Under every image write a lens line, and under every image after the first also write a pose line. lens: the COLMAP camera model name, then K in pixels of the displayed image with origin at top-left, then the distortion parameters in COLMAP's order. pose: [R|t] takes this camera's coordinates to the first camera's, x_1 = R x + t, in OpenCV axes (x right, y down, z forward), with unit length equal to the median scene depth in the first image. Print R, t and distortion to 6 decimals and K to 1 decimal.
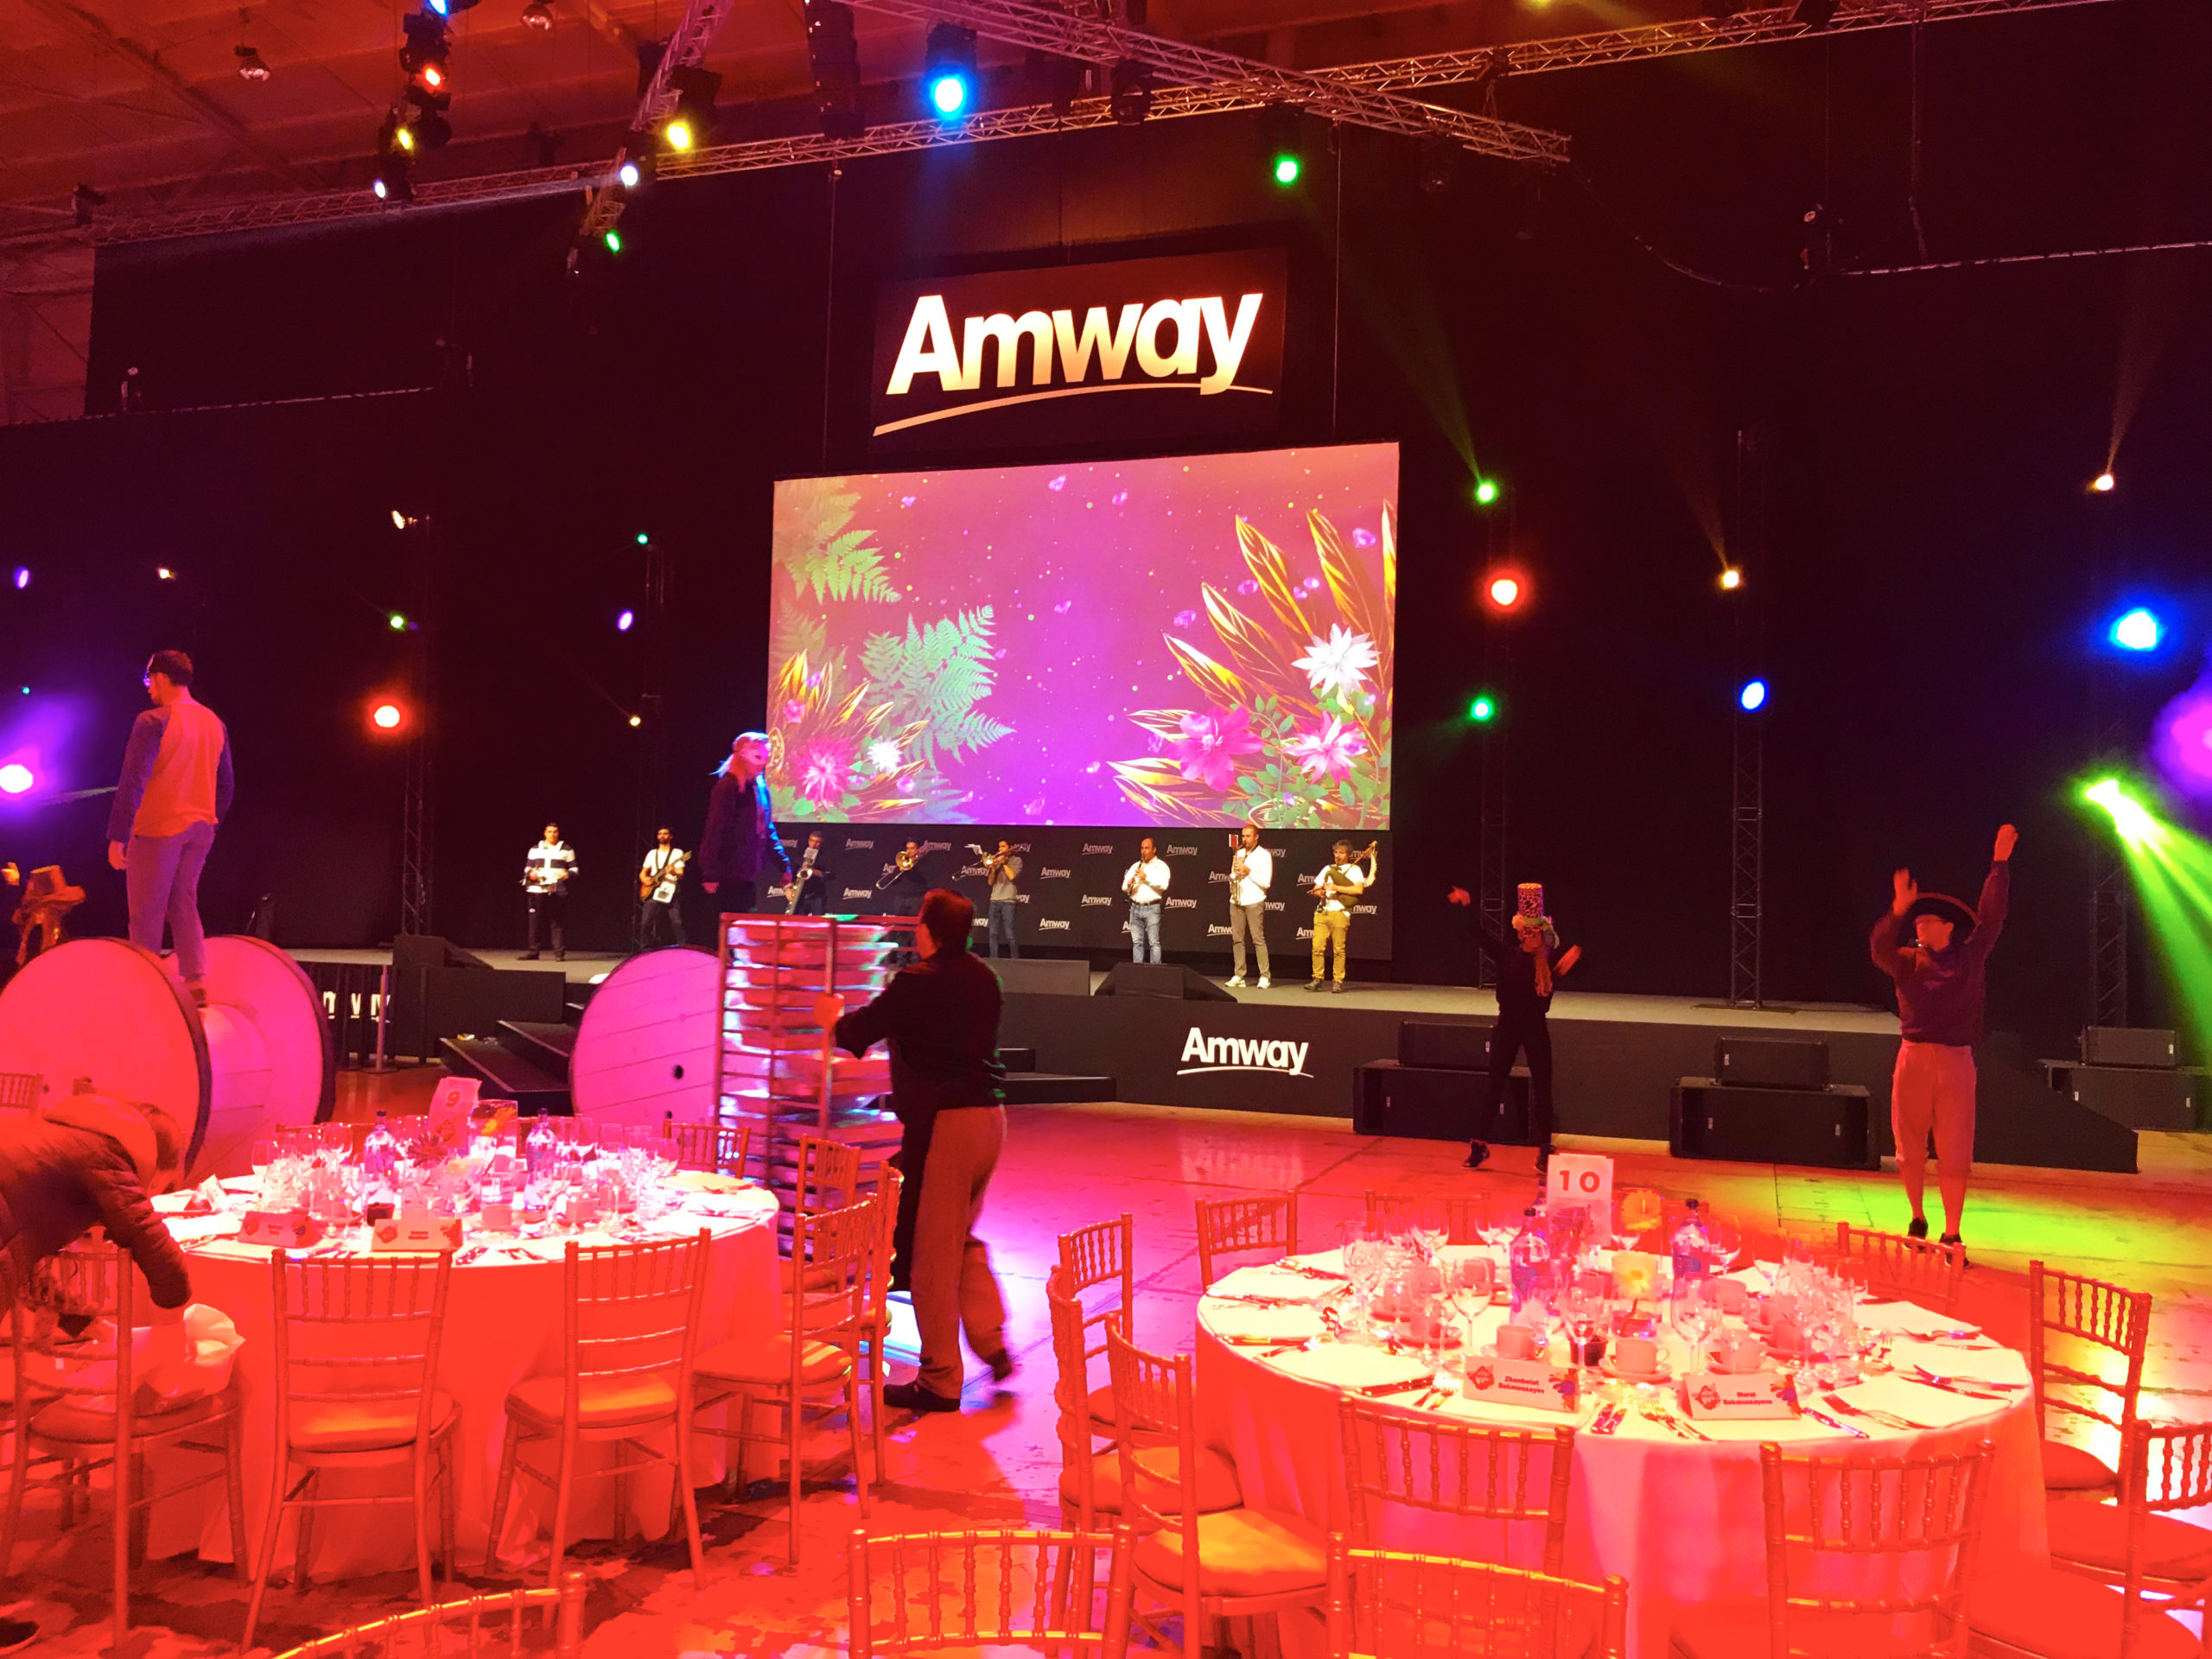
lens RADIAL K [[1799.3, 0, 1096.8], [0, 1799.3, 815.6], [0, 0, 1]] dist [0.008454, -0.003609]
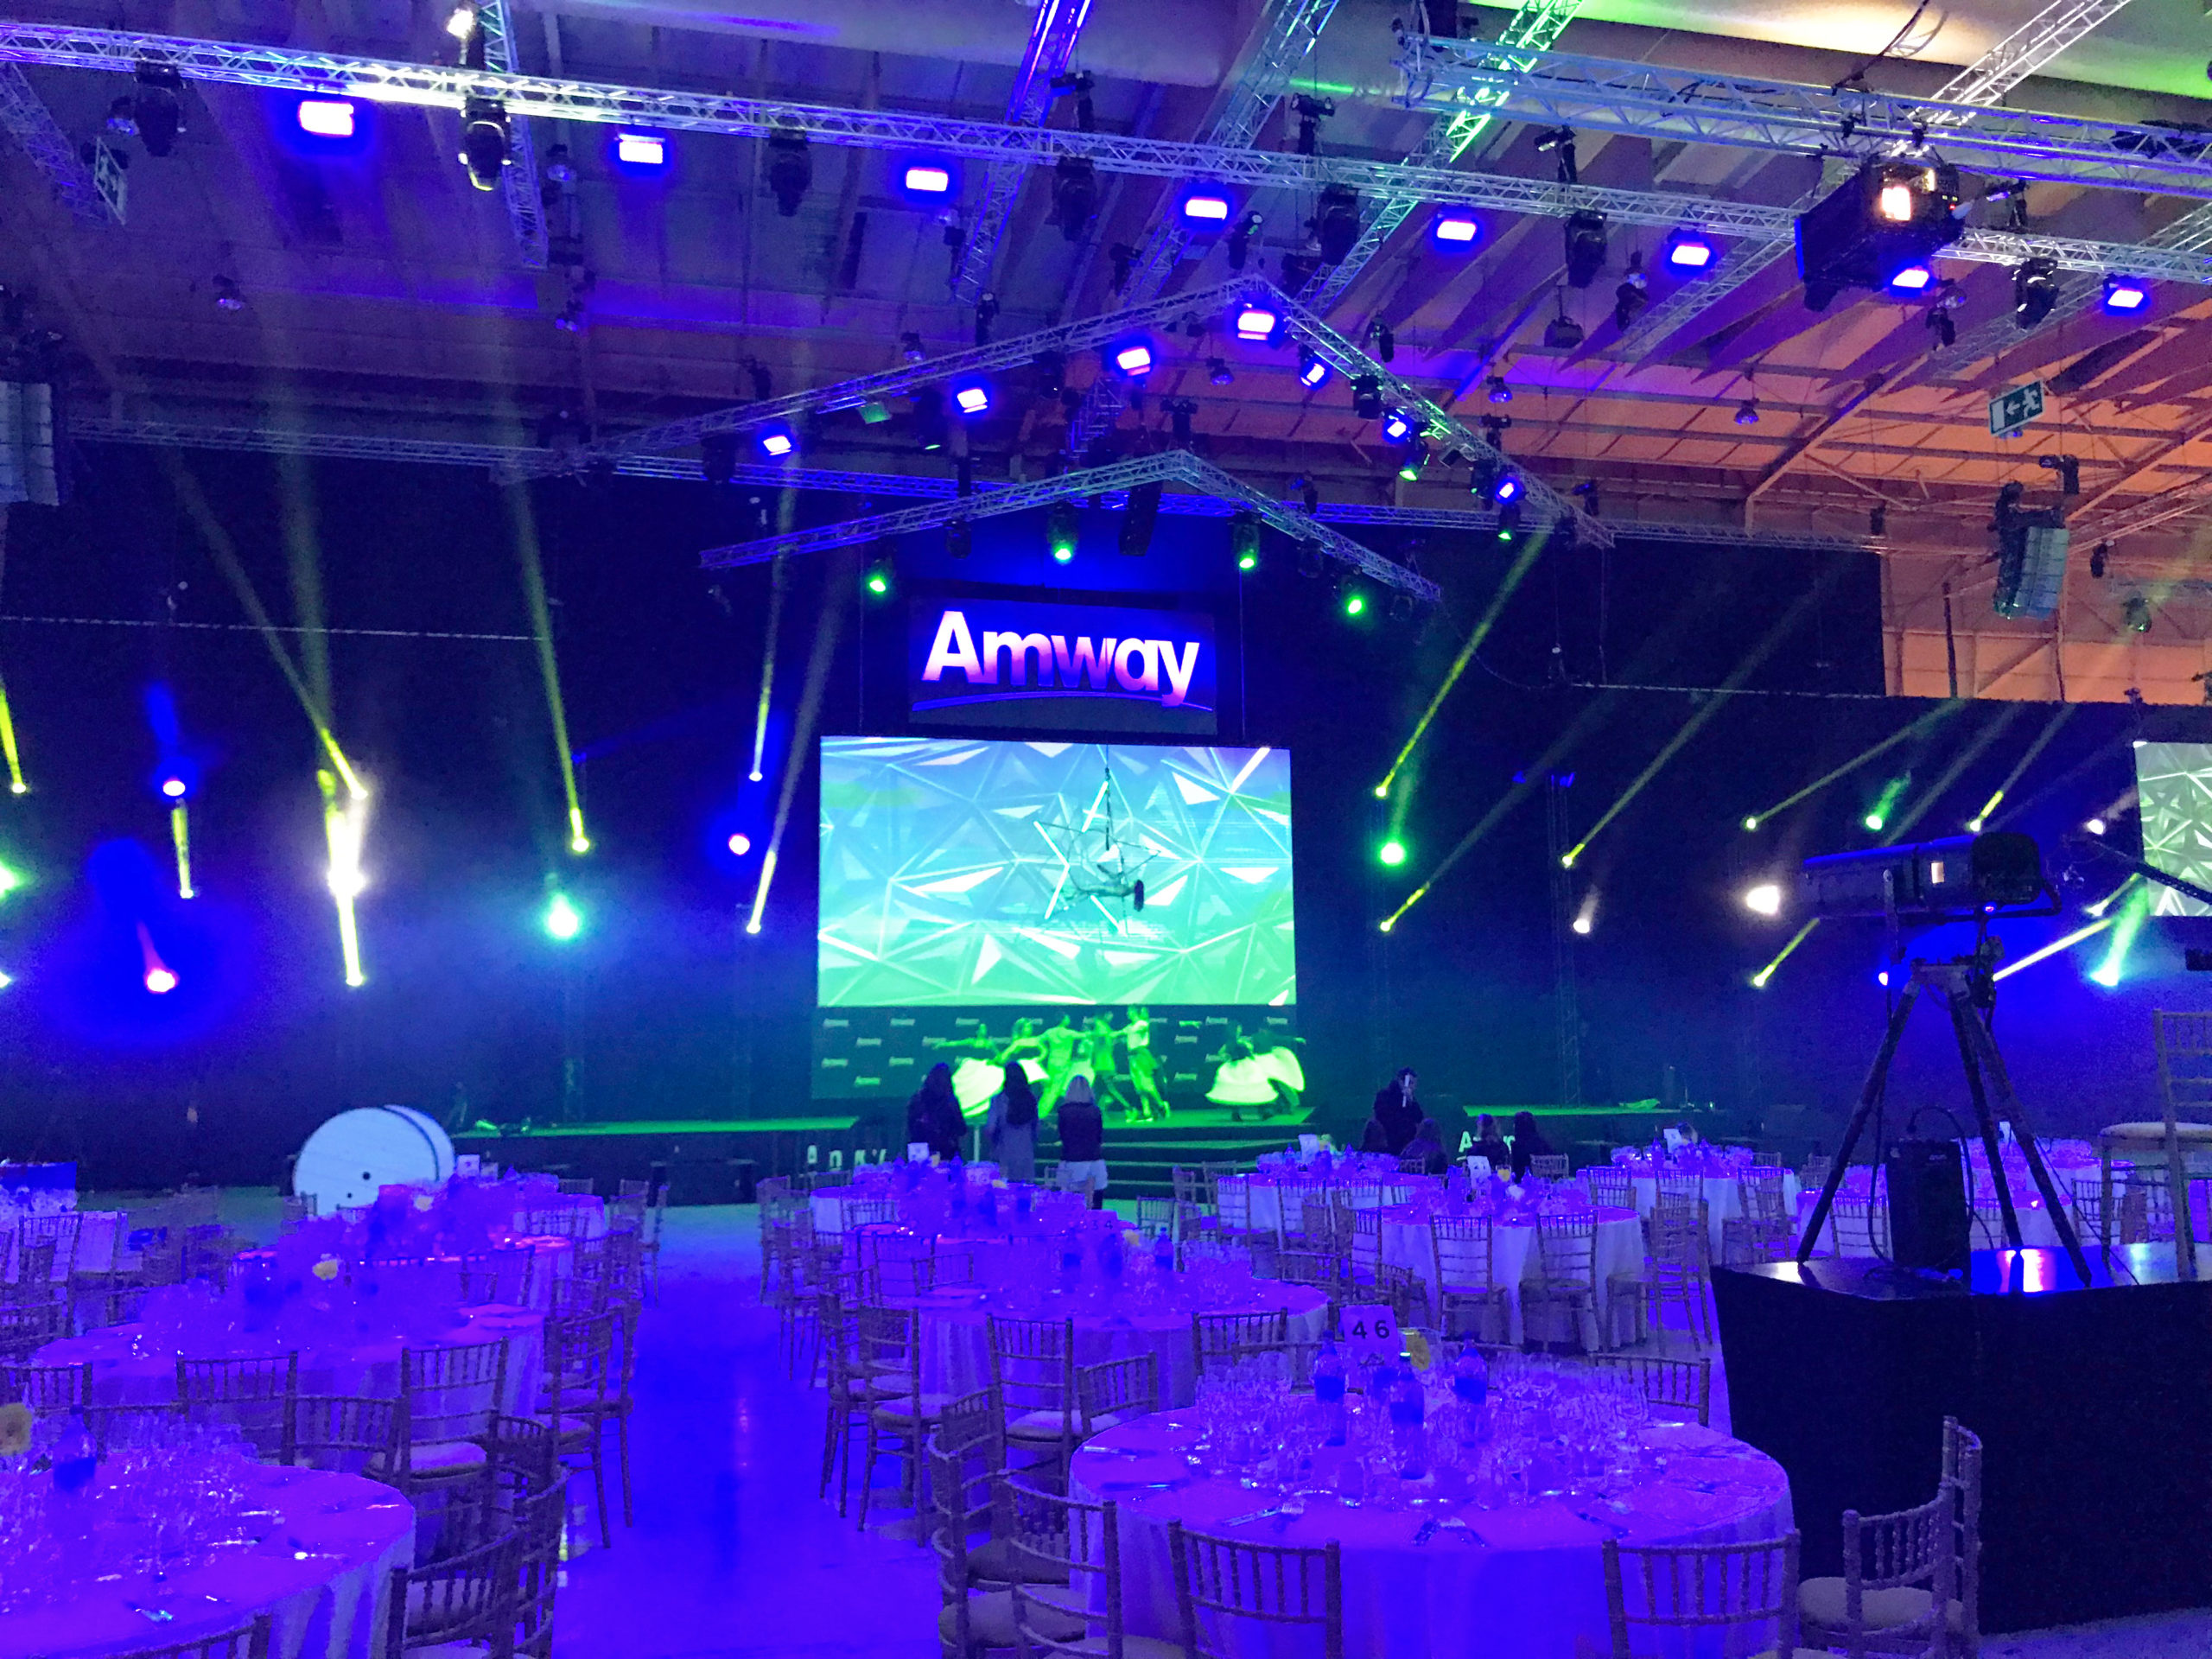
lens RADIAL K [[1799.3, 0, 1096.8], [0, 1799.3, 815.6], [0, 0, 1]] dist [0.008454, -0.003609]
pose [[0.821596, 0.031550, 0.569197, -0.808206], [0.013927, 0.997058, -0.075369, -0.034928], [-0.569901, 0.069850, 0.818739, -0.159676]]
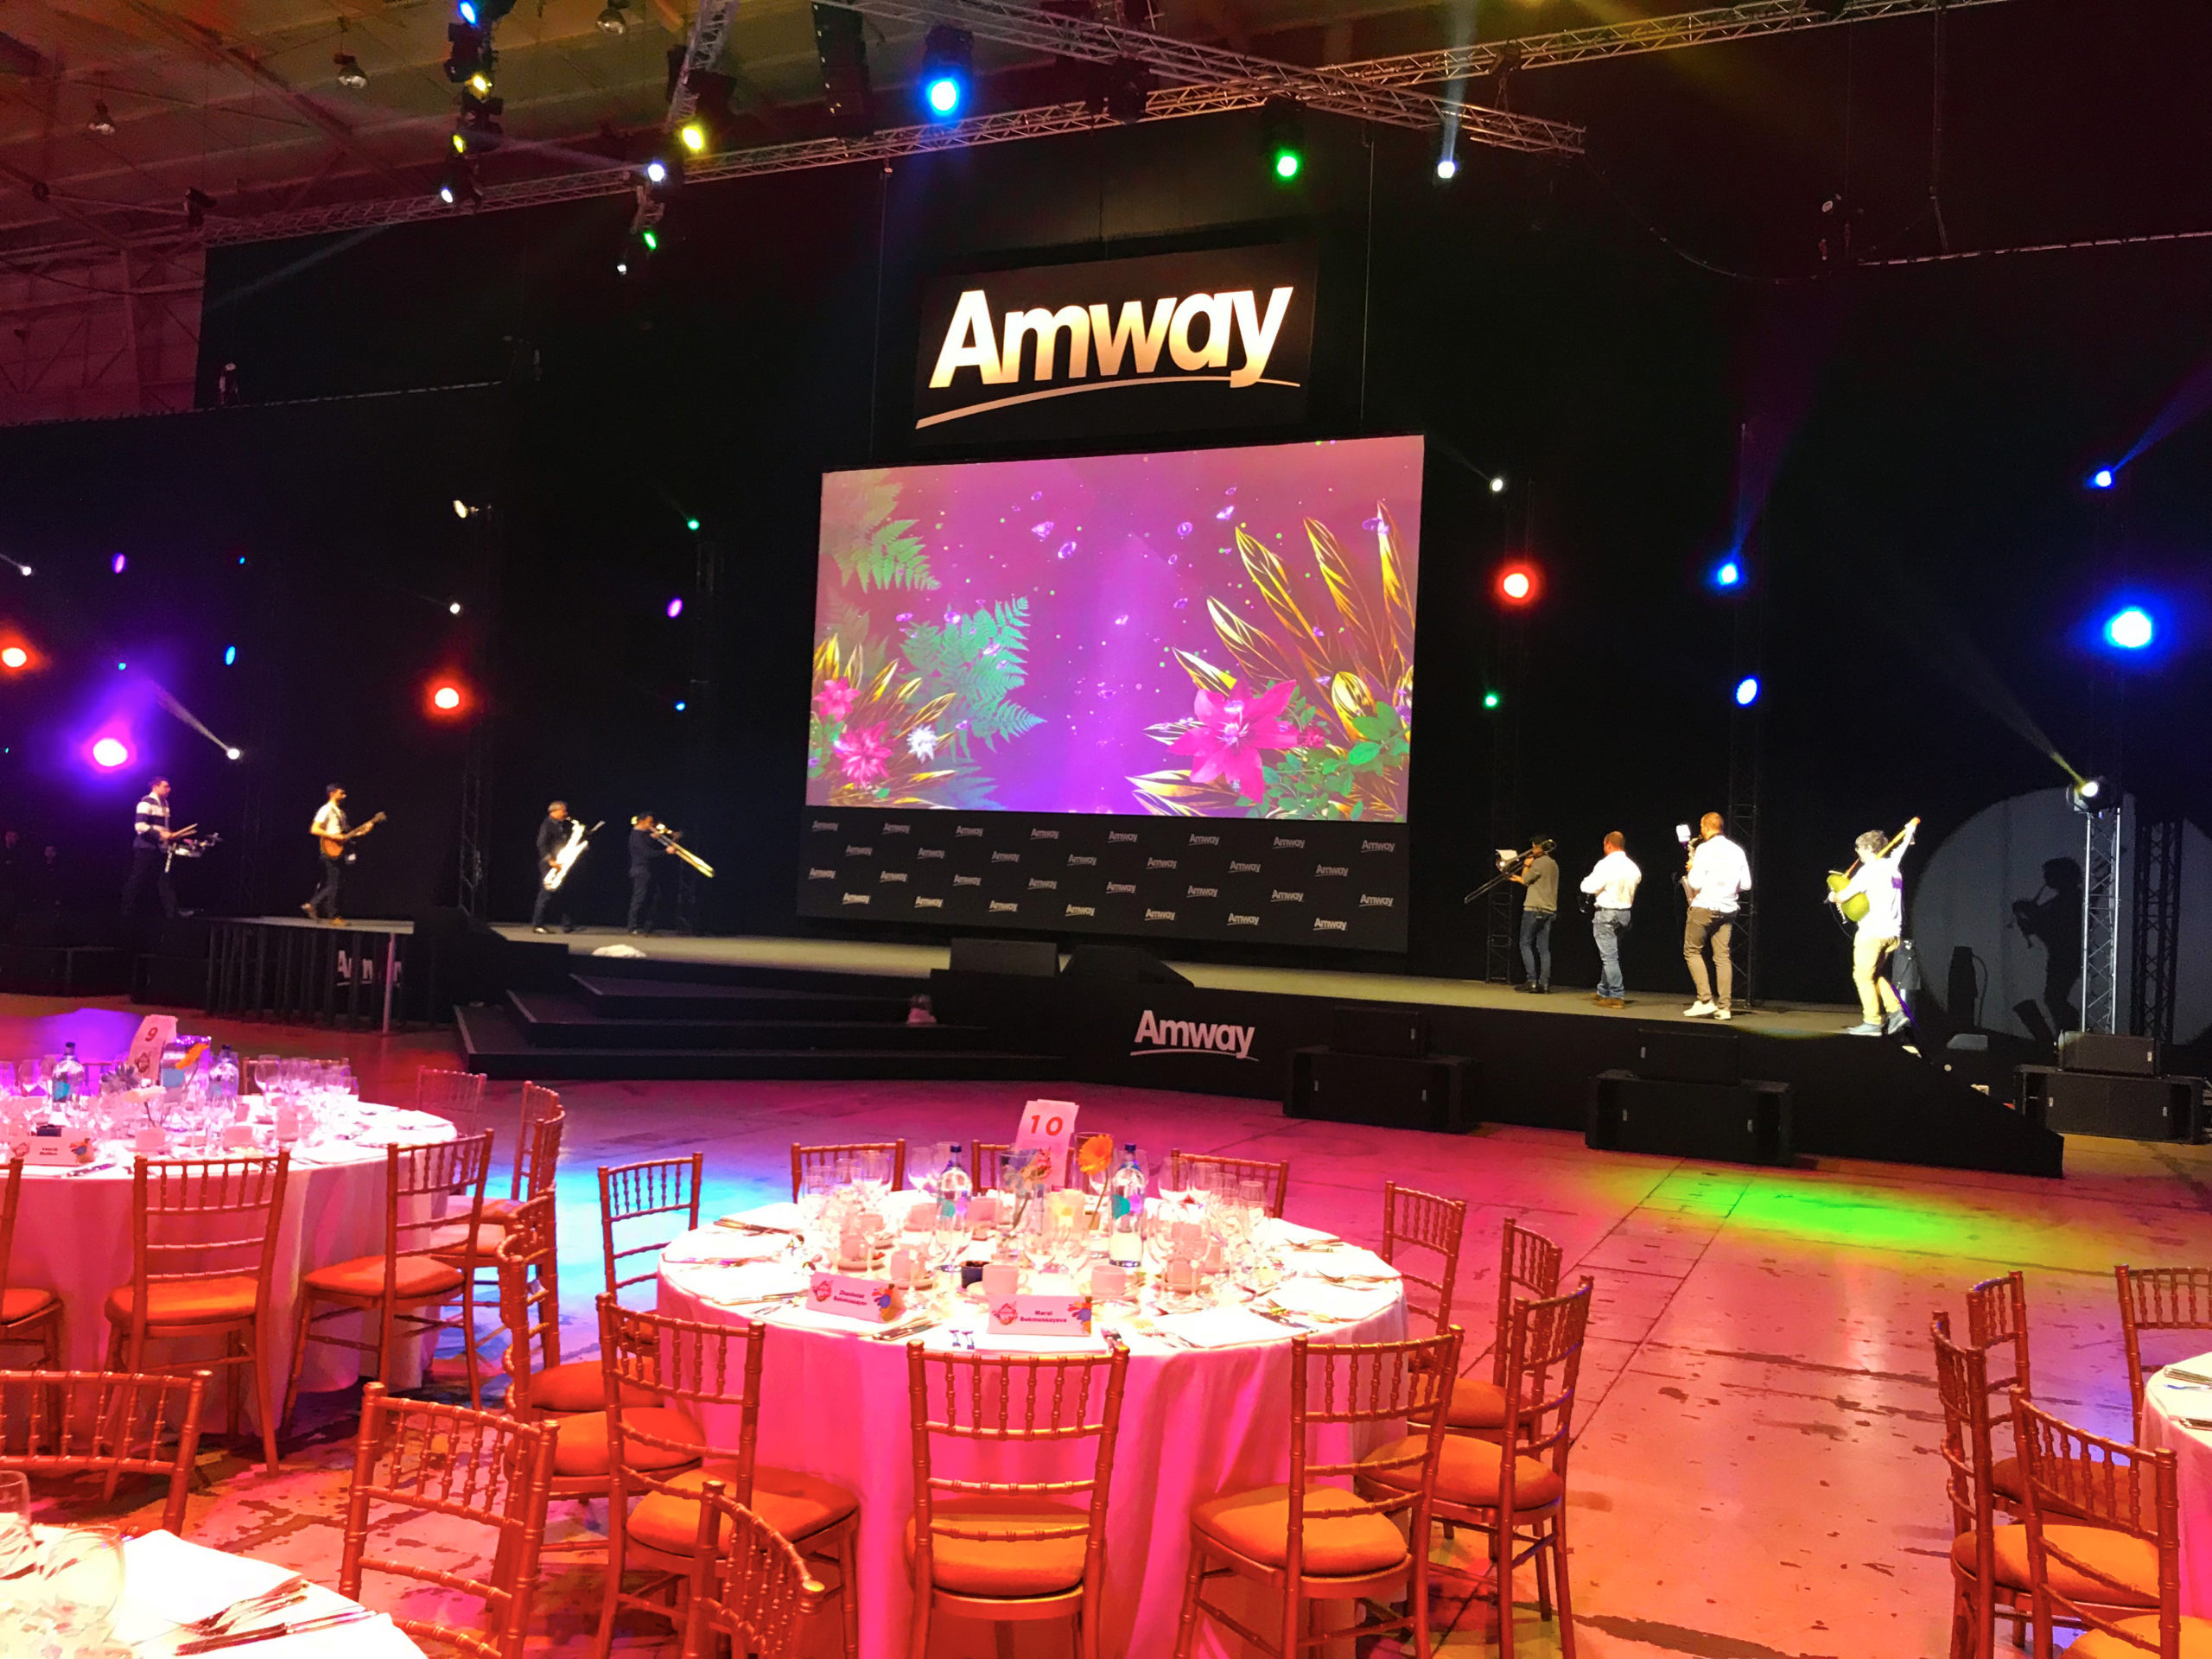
lens RADIAL K [[1800.8, 0, 1110.2], [0, 1800.8, 814.0], [0, 0, 1]] dist [0.011217, -0.012228]
pose [[0.997319, 0.015664, -0.071475, 0.065781], [-0.015426, 0.999874, 0.003870, 0.001971], [0.071527, -0.002757, 0.997435, -0.011823]]
